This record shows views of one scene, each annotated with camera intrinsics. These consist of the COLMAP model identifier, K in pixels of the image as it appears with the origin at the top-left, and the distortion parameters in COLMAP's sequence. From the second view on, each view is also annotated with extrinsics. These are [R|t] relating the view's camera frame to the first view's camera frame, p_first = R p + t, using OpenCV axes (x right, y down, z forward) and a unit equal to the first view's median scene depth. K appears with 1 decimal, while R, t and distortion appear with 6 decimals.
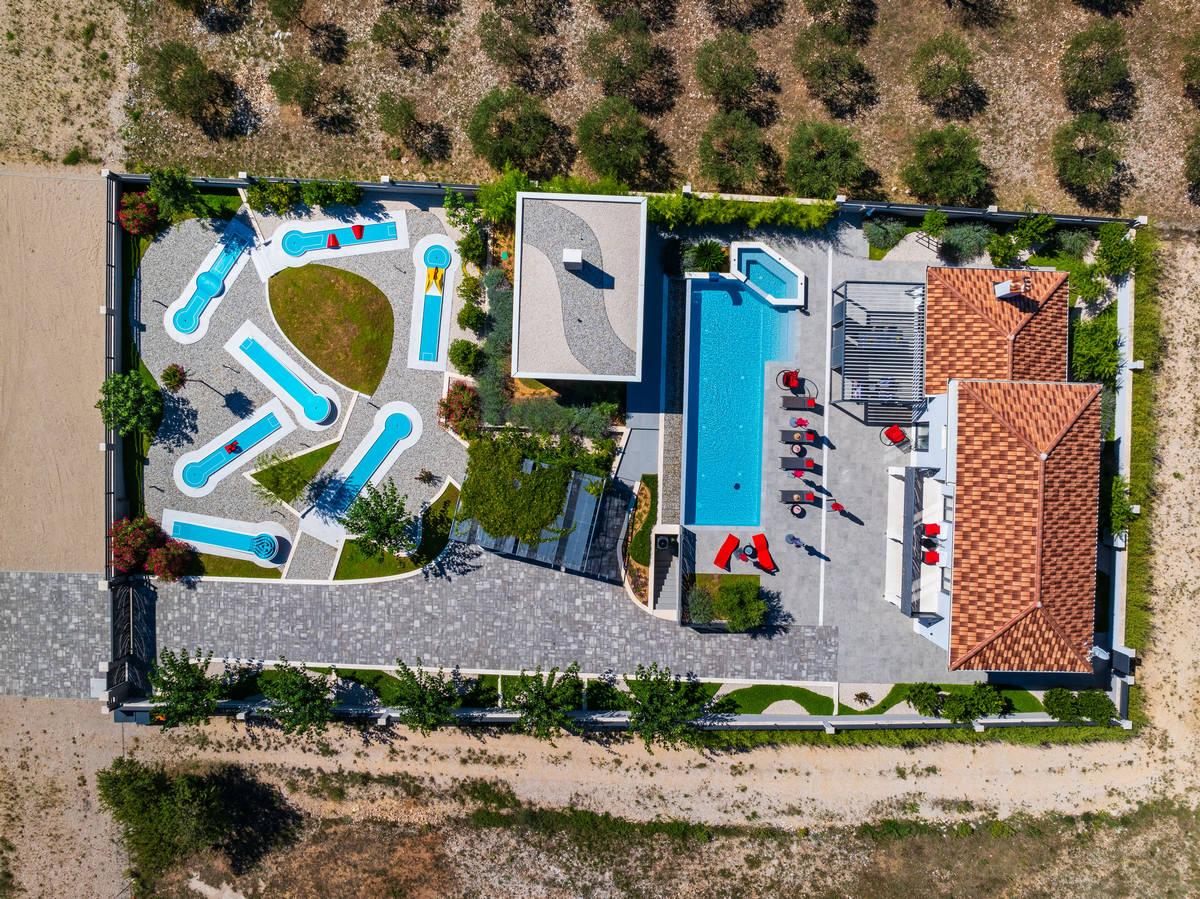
lens RADIAL K [[843.6, 0, 608.4], [0, 843.6, 440.9], [0, 0, 1]] dist [-0.042382, 0.006880]
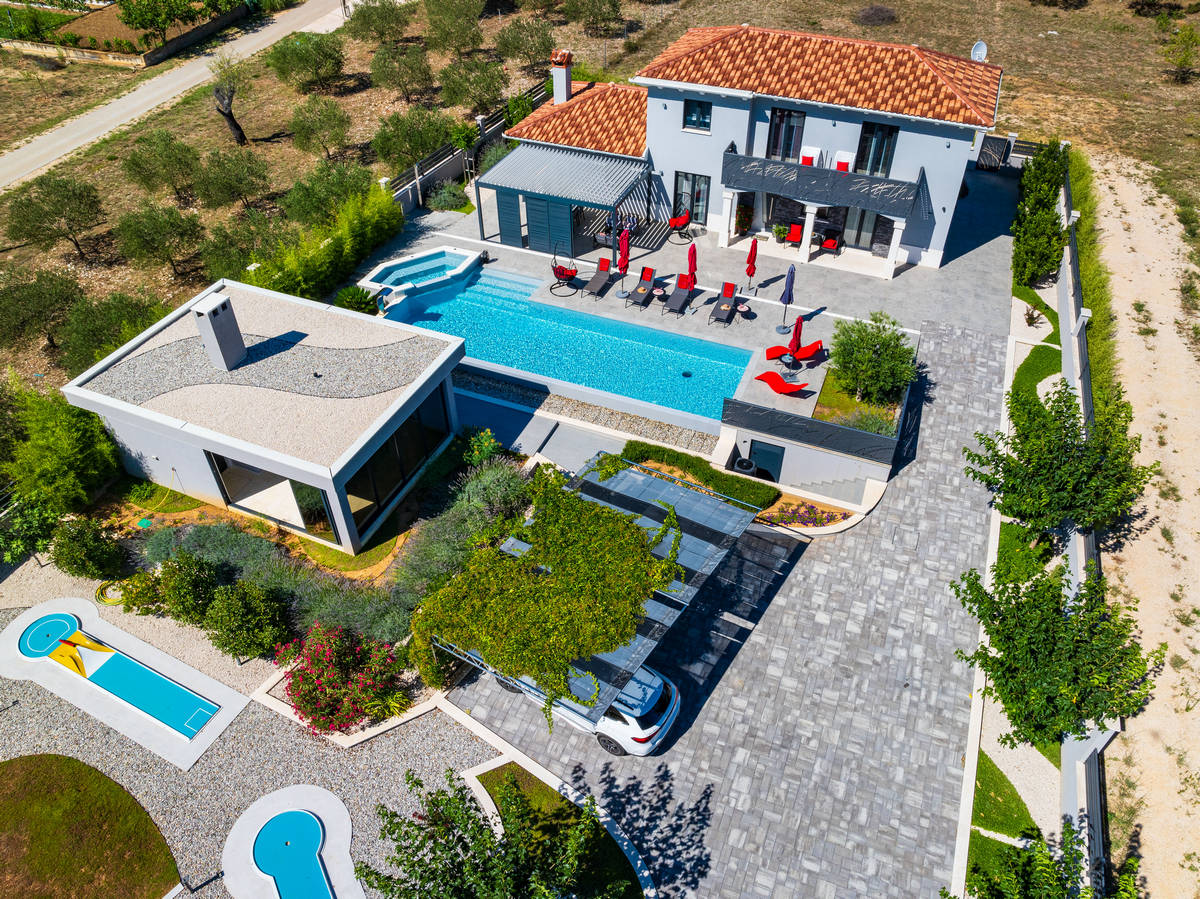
lens RADIAL K [[843.6, 0, 606.8], [0, 843.6, 439.0], [0, 0, 1]] dist [-0.042382, 0.006880]
pose [[0.354501, -0.613581, 0.705583, -0.358918], [0.935042, 0.228527, -0.271057, 0.184636], [0.005071, 0.755840, 0.654737, 0.615383]]
